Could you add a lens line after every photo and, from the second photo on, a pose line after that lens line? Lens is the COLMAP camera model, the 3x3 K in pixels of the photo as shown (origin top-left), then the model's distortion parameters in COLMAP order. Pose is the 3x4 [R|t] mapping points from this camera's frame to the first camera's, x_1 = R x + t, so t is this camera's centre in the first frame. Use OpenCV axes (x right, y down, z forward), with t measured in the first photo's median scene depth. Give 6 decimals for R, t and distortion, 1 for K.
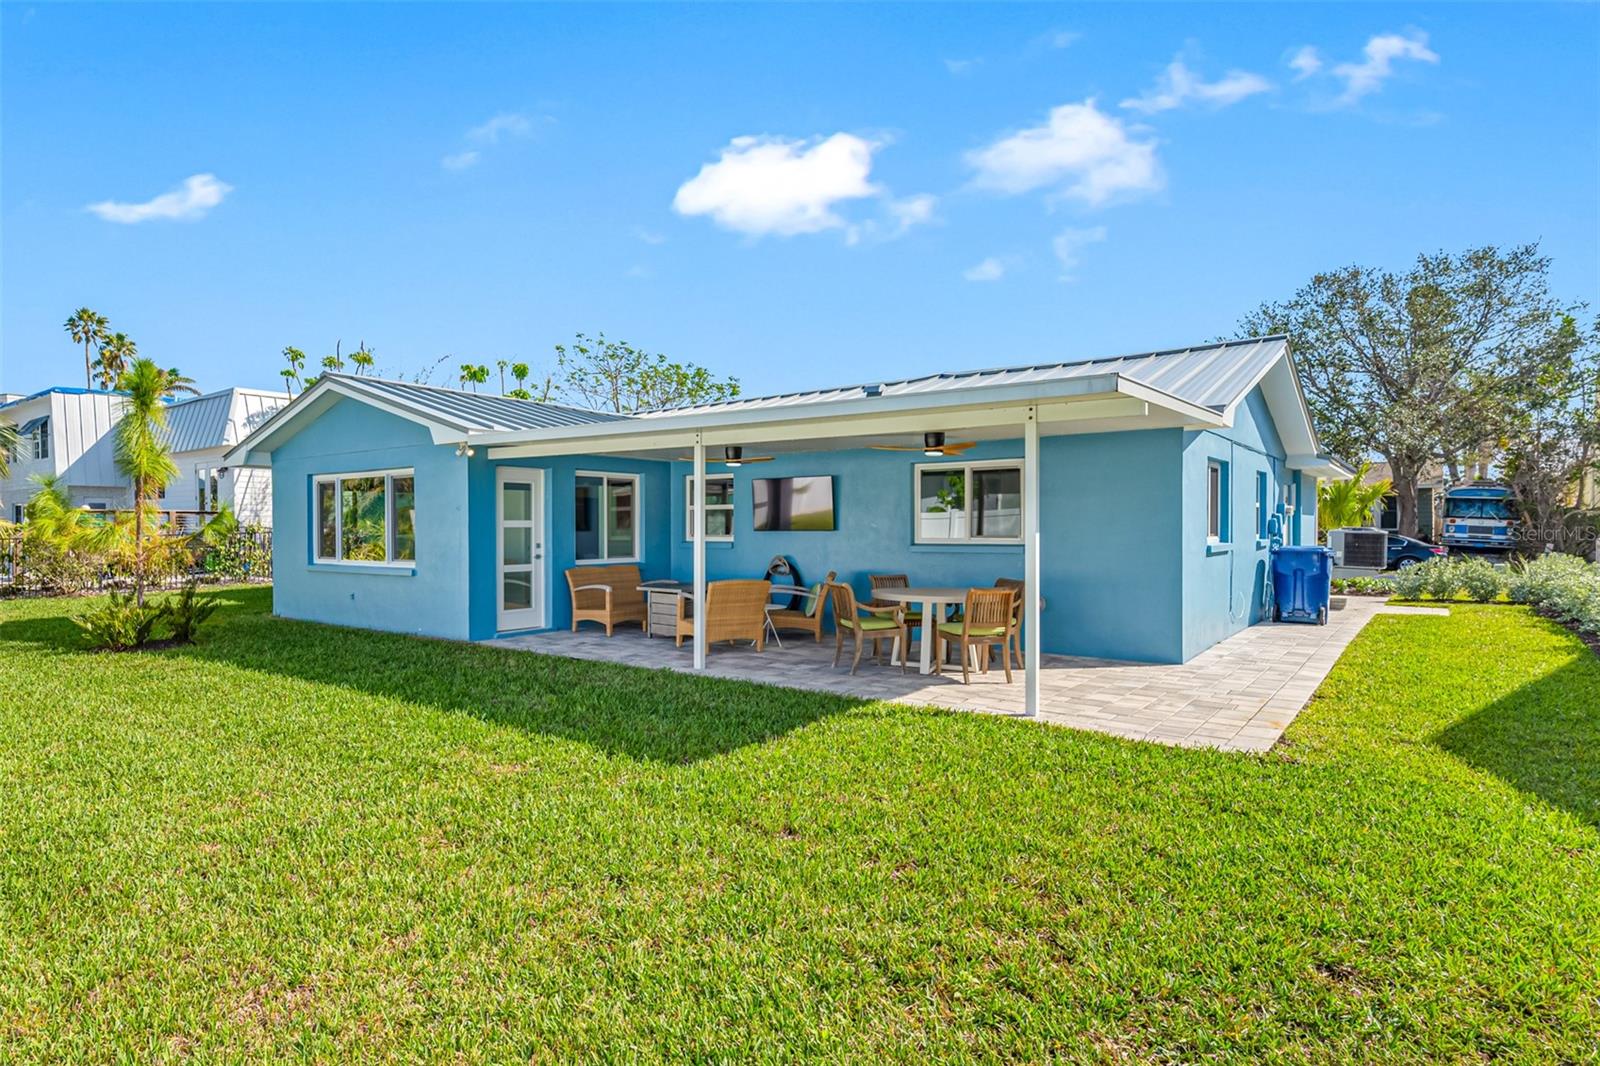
lens RADIAL K [[642.2, 0, 801.6], [0, 642.2, 534.1], [0, 0, 1]] dist [-0.004071, -0.000198]
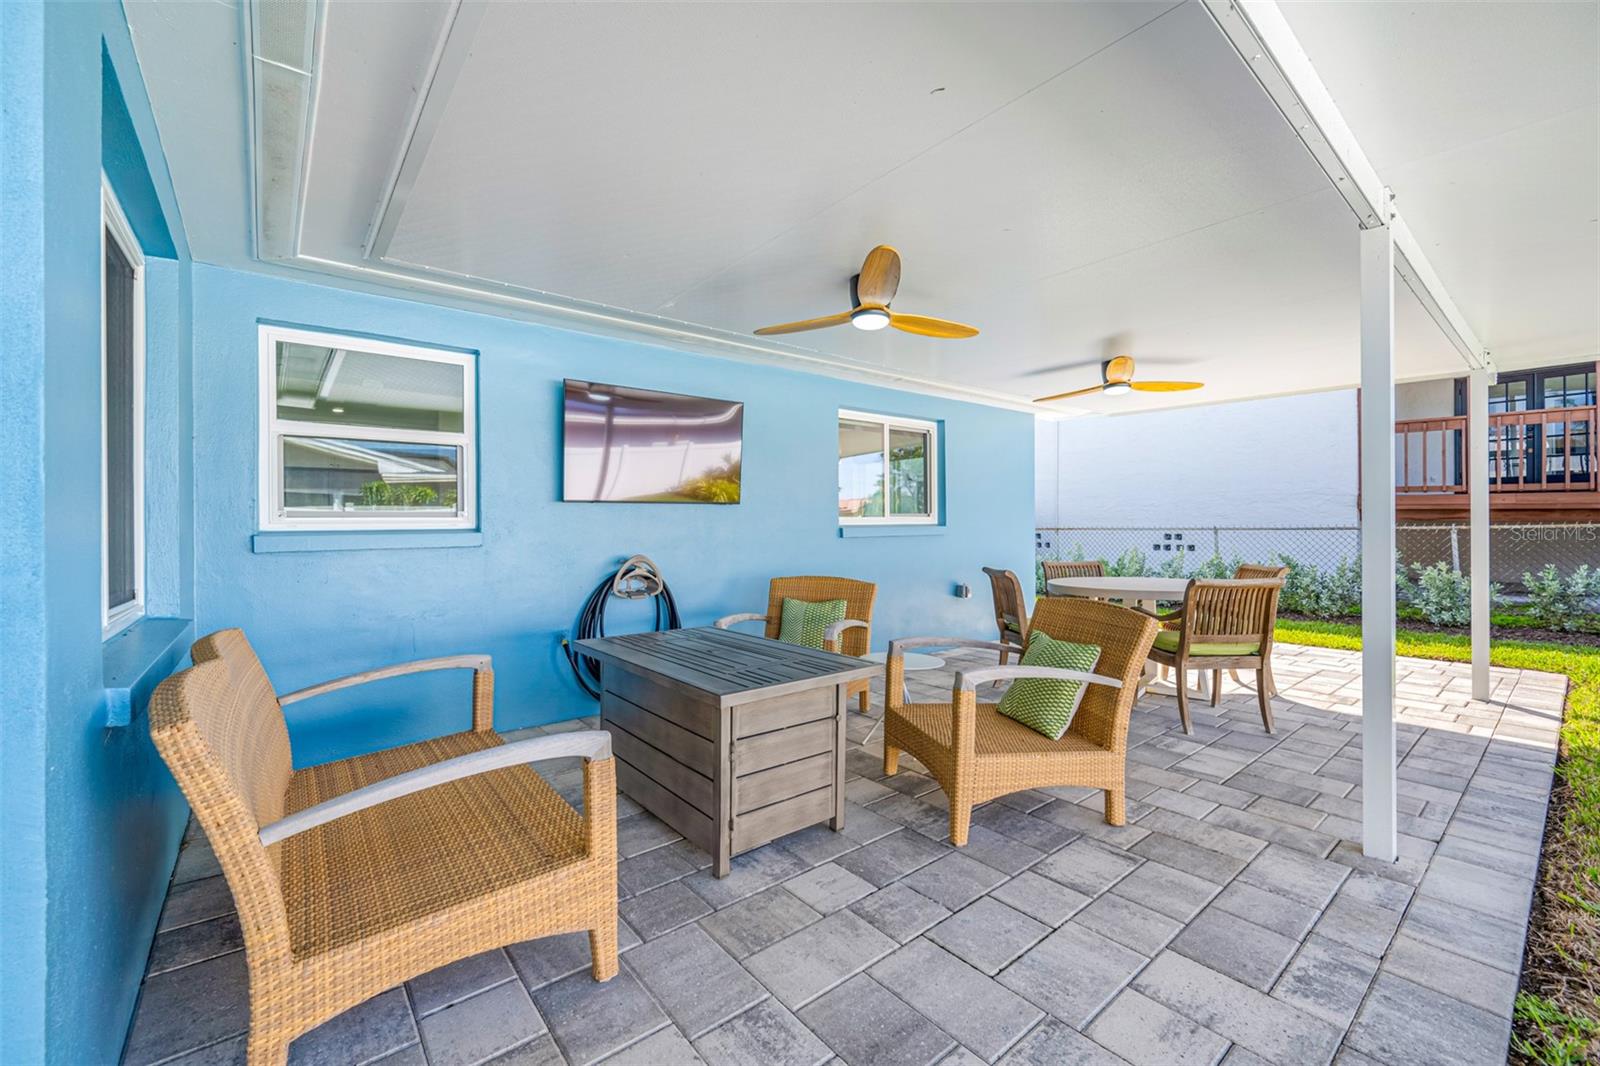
lens RADIAL K [[652.2, 0, 803.5], [0, 652.2, 532.0], [0, 0, 1]] dist [-0.001840, -0.000349]
pose [[0.183634, -0.011806, 0.982924, -0.362994], [0.008669, 0.999908, 0.010391, 0.011139], [-0.982957, 0.006613, 0.183719, 0.689242]]
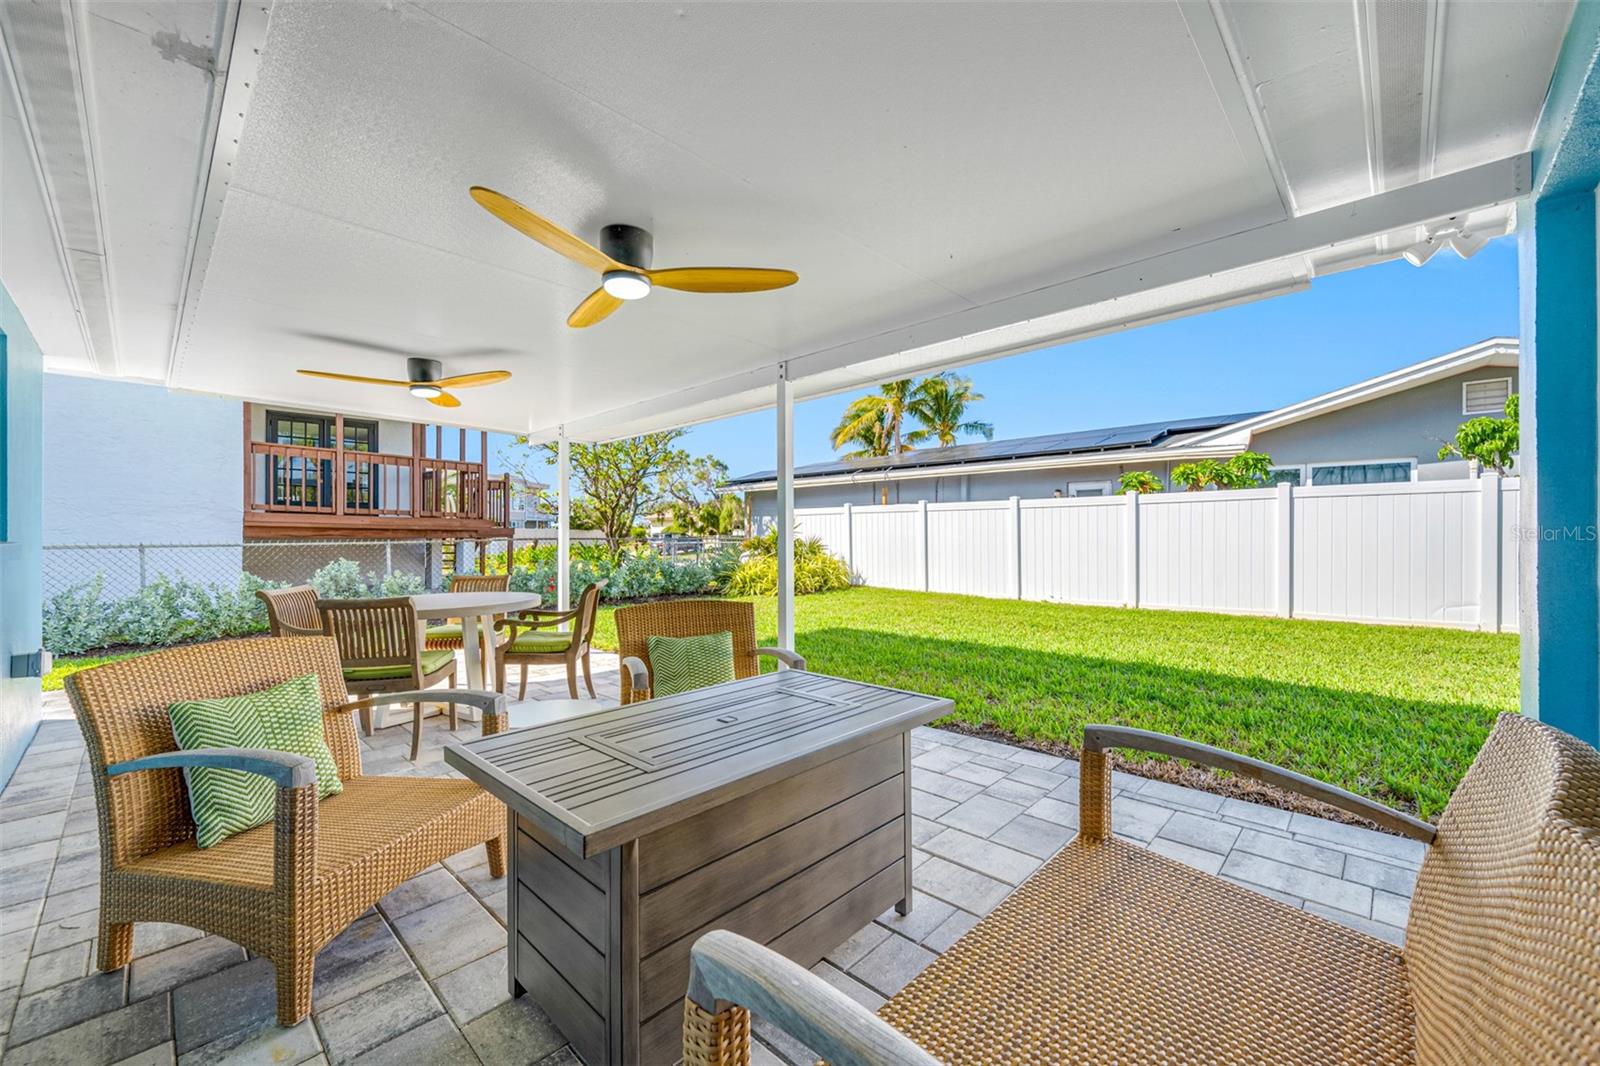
lens RADIAL K [[632.0, 0, 808.2], [0, 632.0, 530.6], [0, 0, 1]] dist [0.001485, 0.000183]
pose [[-0.998910, 0.004490, 0.046458, -0.157259], [0.004222, 0.999974, -0.005859, 0.010548], [-0.046483, -0.005656, -0.998903, 0.943504]]
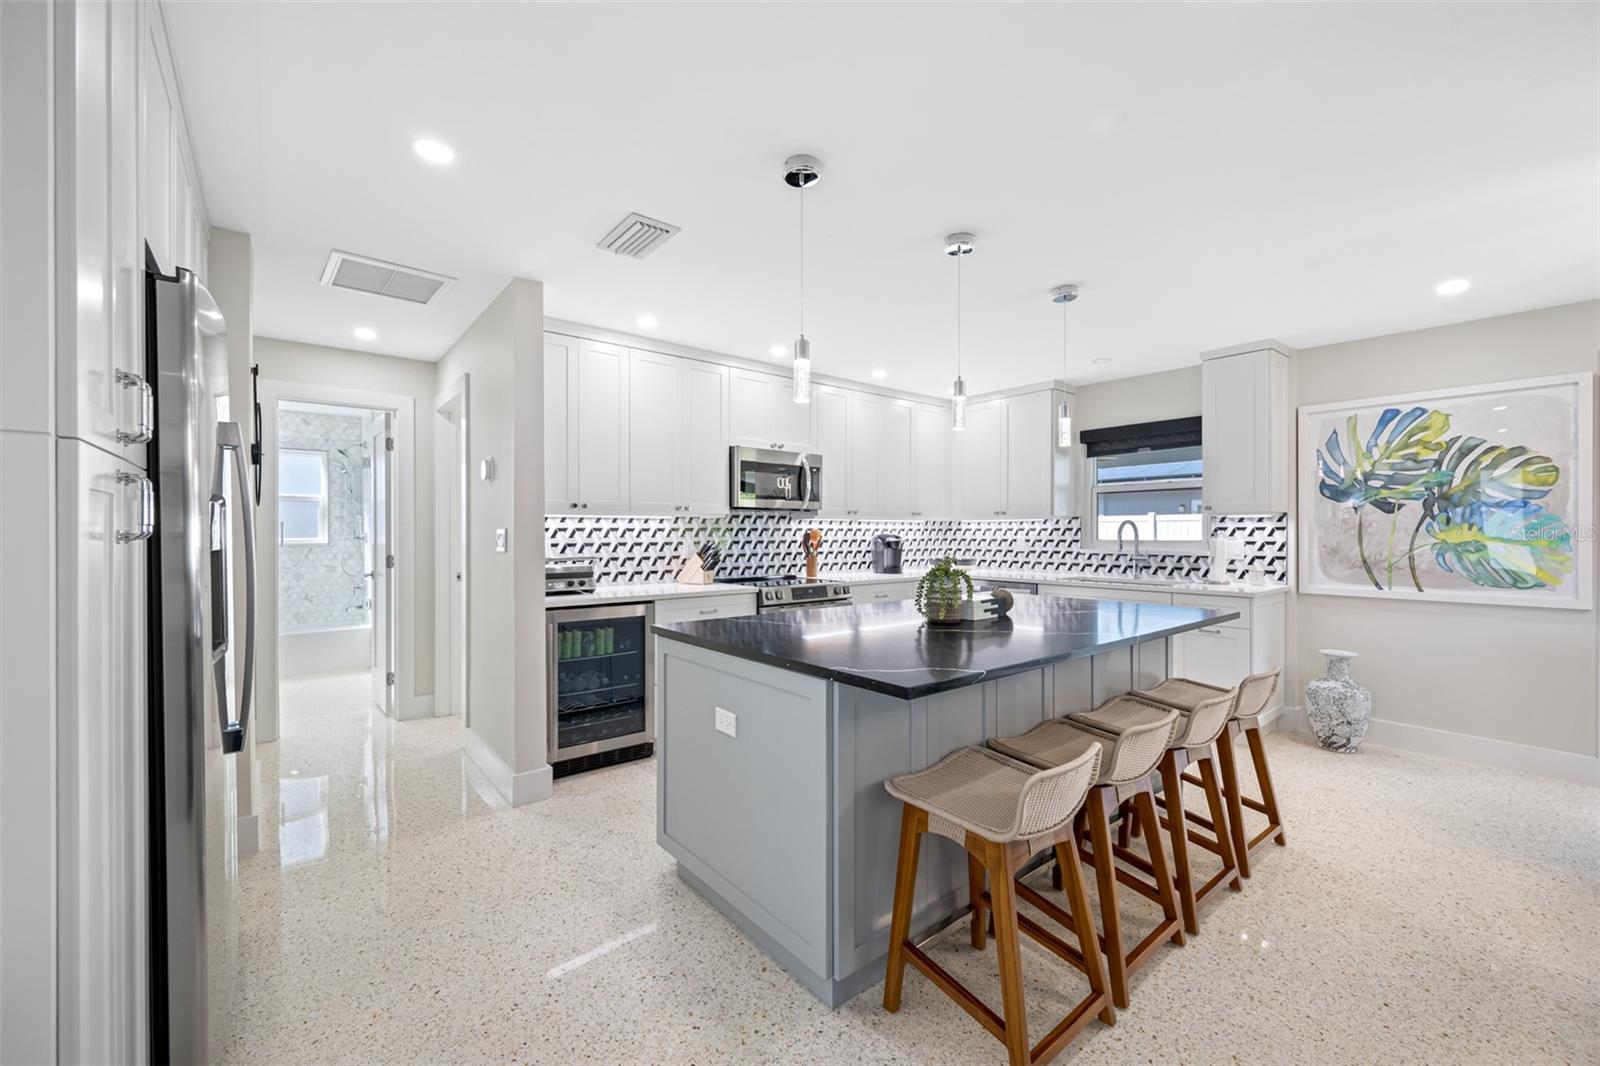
lens RADIAL K [[642.2, 0, 801.6], [0, 642.2, 534.1], [0, 0, 1]] dist [-0.004071, -0.000198]
pose [[-0.982837, -0.000017, 0.184478, 0.058274], [-0.000136, 1.000000, -0.000632, -0.001525], [-0.184478, -0.000647, -0.982837, 1.444300]]
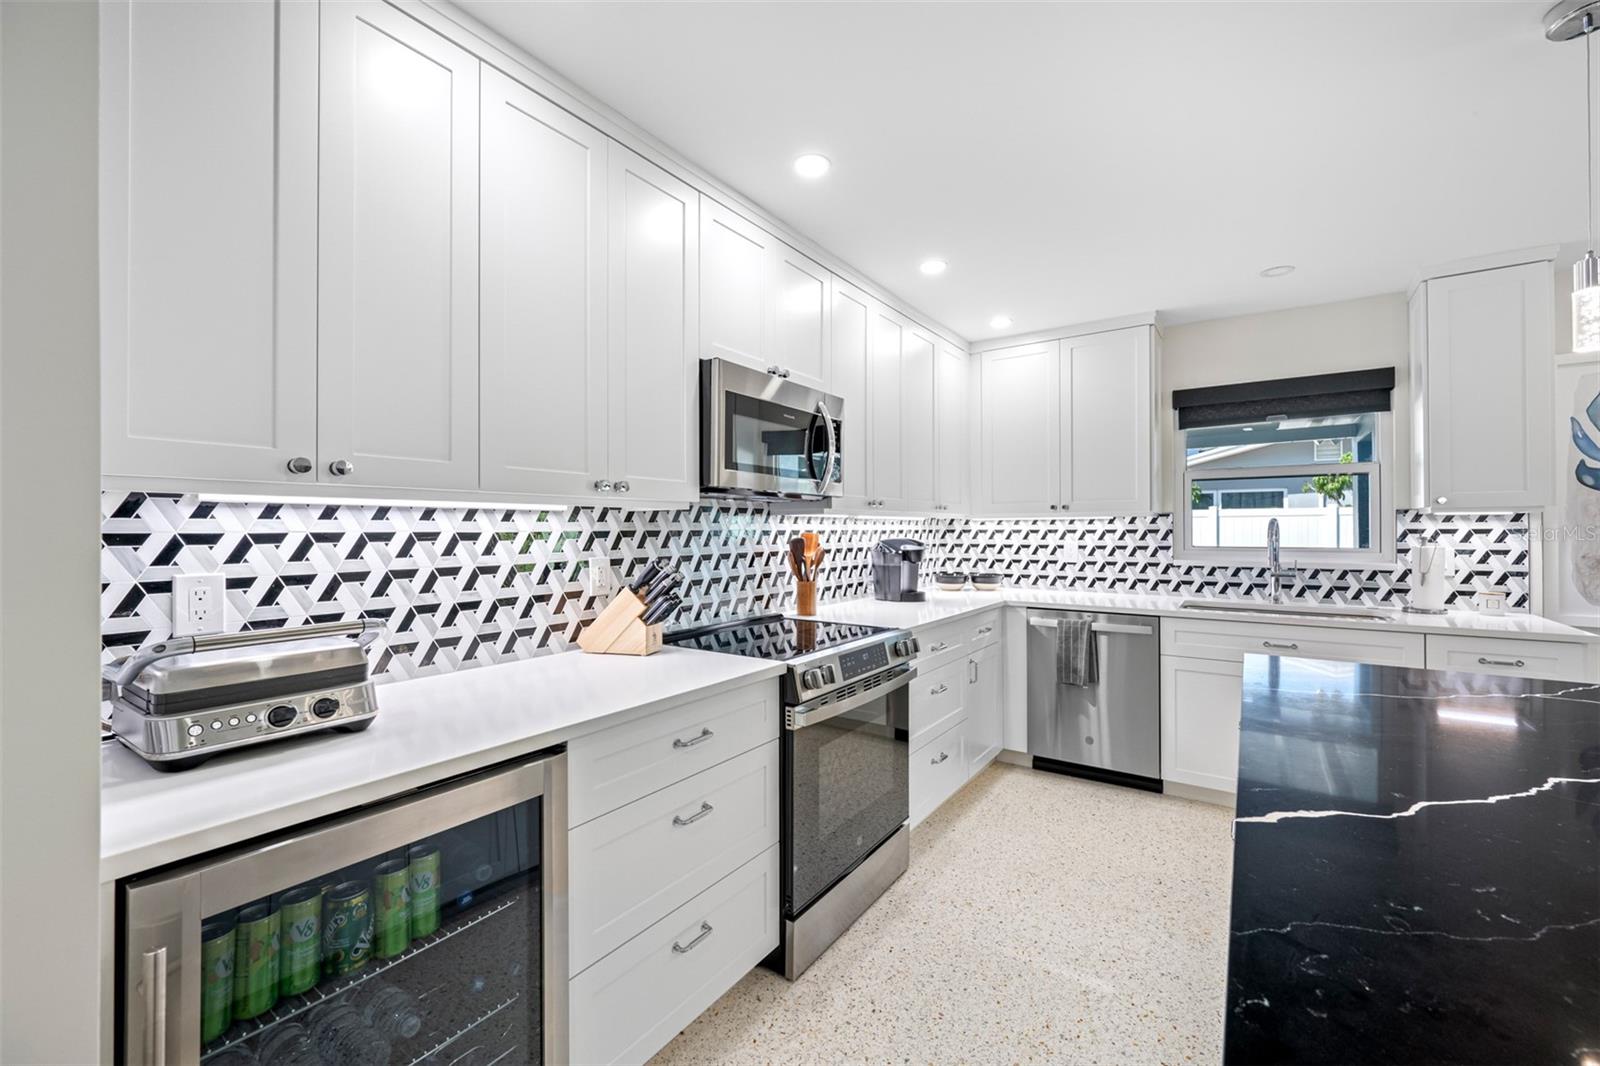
lens RADIAL K [[643.1, 0, 804.4], [0, 643.1, 527.8], [0, 0, 1]] dist [-0.000957, -0.000130]
pose [[-0.995107, 0.001171, -0.098801, 0.164465], [0.001842, 0.999976, -0.006705, -0.005324], [0.098791, -0.006854, -0.995085, 1.249681]]
